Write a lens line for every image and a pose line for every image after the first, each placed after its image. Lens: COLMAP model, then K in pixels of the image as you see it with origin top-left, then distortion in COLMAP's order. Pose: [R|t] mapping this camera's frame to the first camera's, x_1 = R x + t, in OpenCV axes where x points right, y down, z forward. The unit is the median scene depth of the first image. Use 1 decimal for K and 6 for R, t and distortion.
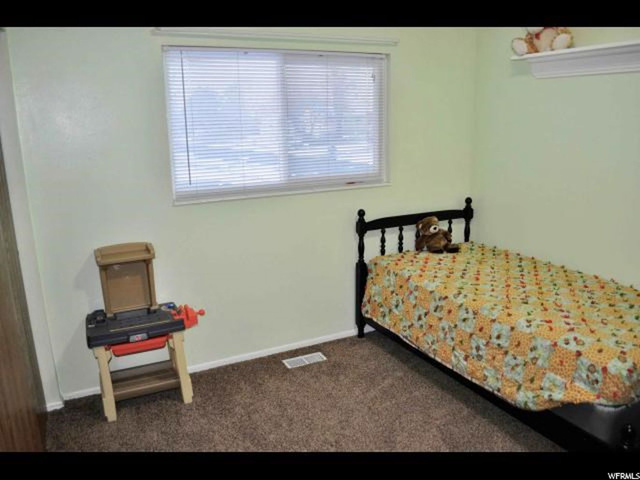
lens RADIAL K [[518.2, 0, 319.1], [0, 518.2, 238.8], [0, 0, 1]] dist [-0.053277, -0.007366]
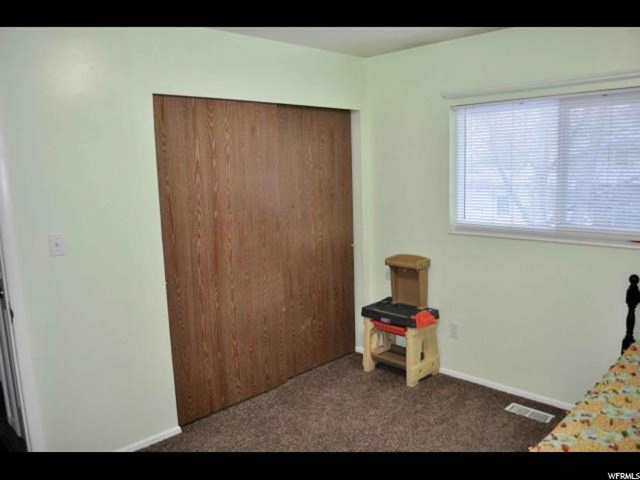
lens RADIAL K [[518.2, 0, 321.2], [0, 518.2, 240.1], [0, 0, 1]] dist [-0.053277, -0.007366]
pose [[0.304494, 0.148389, -0.940885, 0.812467], [-0.193627, 0.976809, 0.091392, -0.105521], [0.932626, 0.154352, 0.326164, 0.324103]]
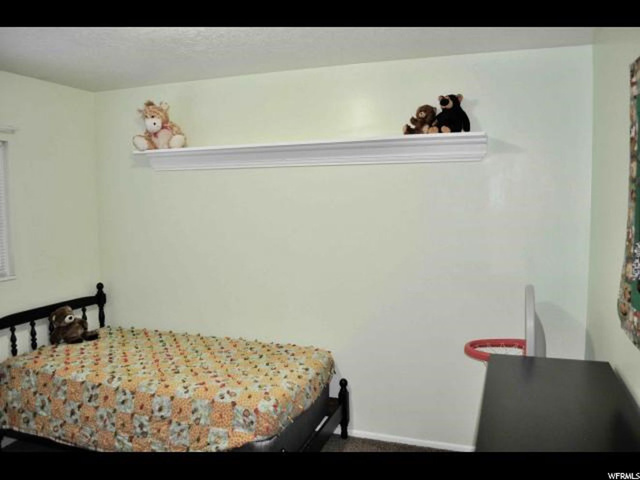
lens RADIAL K [[518.2, 0, 321.6], [0, 518.2, 240.4], [0, 0, 1]] dist [-0.053277, -0.007366]
pose [[0.733732, -0.048252, 0.677723, -0.089427], [0.152595, 0.983696, -0.095169, -0.000565], [-0.662082, 0.173246, 0.729132, -0.044203]]
